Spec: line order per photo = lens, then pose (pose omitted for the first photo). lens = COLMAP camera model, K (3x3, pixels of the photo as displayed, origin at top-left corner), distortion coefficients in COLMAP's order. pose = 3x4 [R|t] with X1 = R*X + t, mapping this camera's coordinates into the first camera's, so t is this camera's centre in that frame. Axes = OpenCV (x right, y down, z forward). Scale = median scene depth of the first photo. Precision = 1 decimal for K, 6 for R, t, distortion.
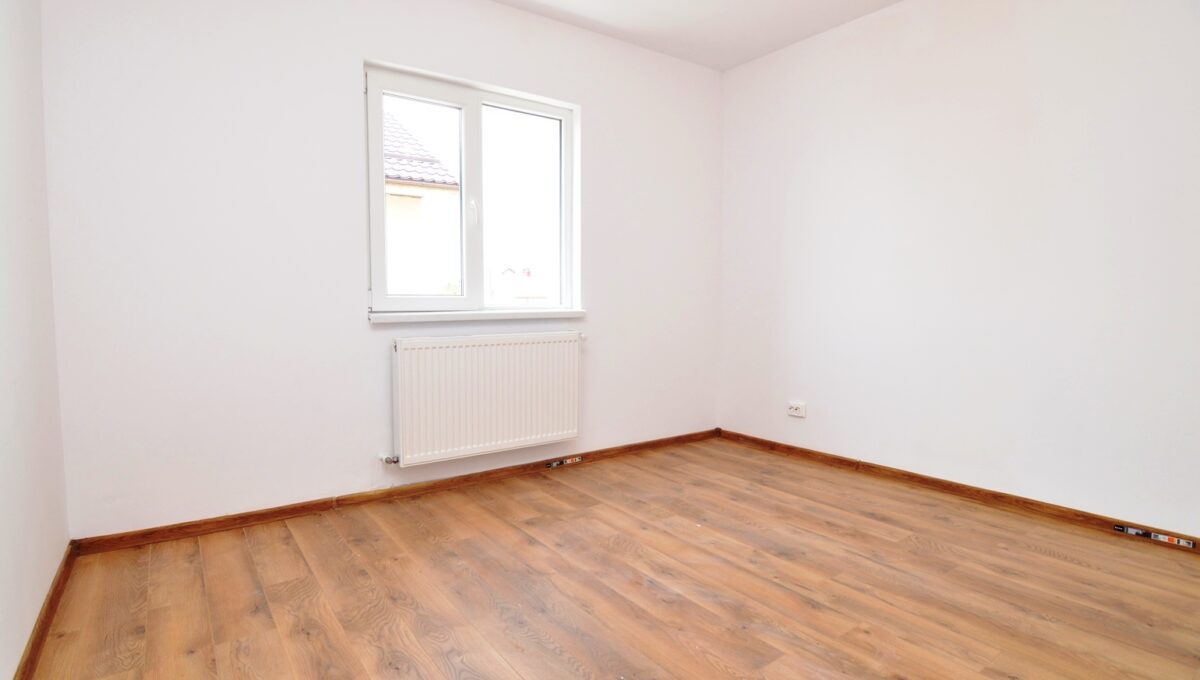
lens RADIAL K [[586.4, 0, 595.2], [0, 586.4, 330.7], [0, 0, 1]] dist [-0.023247, -0.002613]
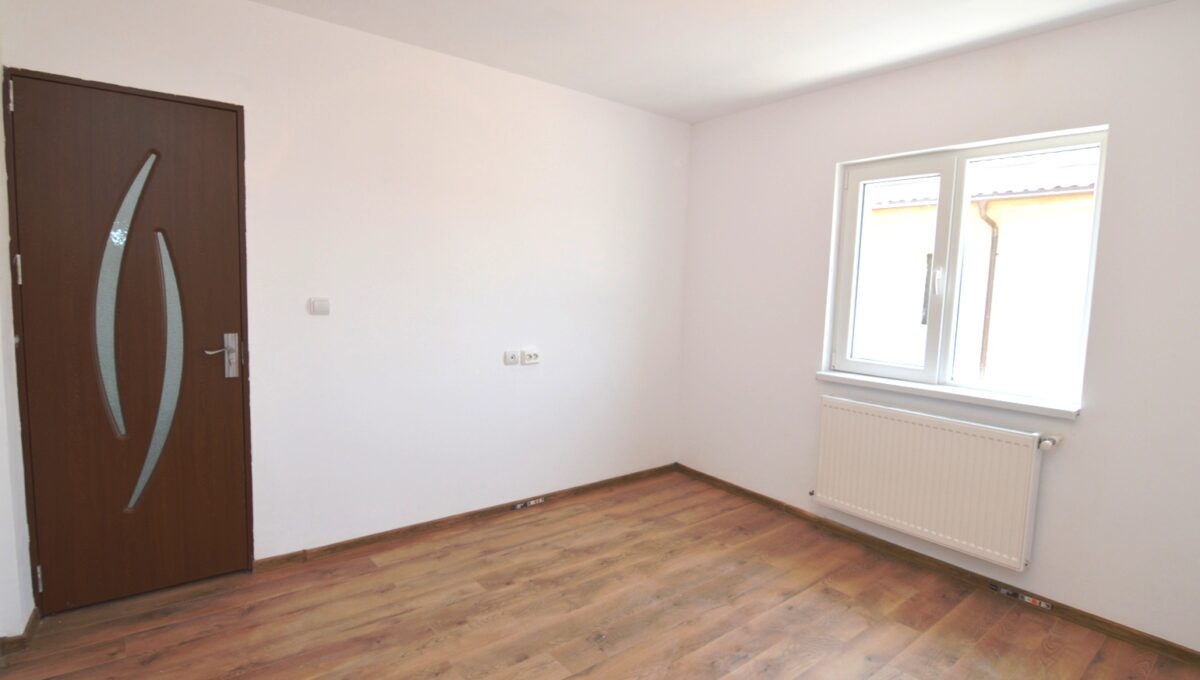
lens RADIAL K [[586.4, 0, 595.5], [0, 586.4, 340.9], [0, 0, 1]] dist [-0.023247, -0.002613]
pose [[0.044366, 0.100595, -0.993938, 0.933251], [-0.090153, 0.991261, 0.096300, -0.196155], [0.994939, 0.085334, 0.053047, 0.524830]]
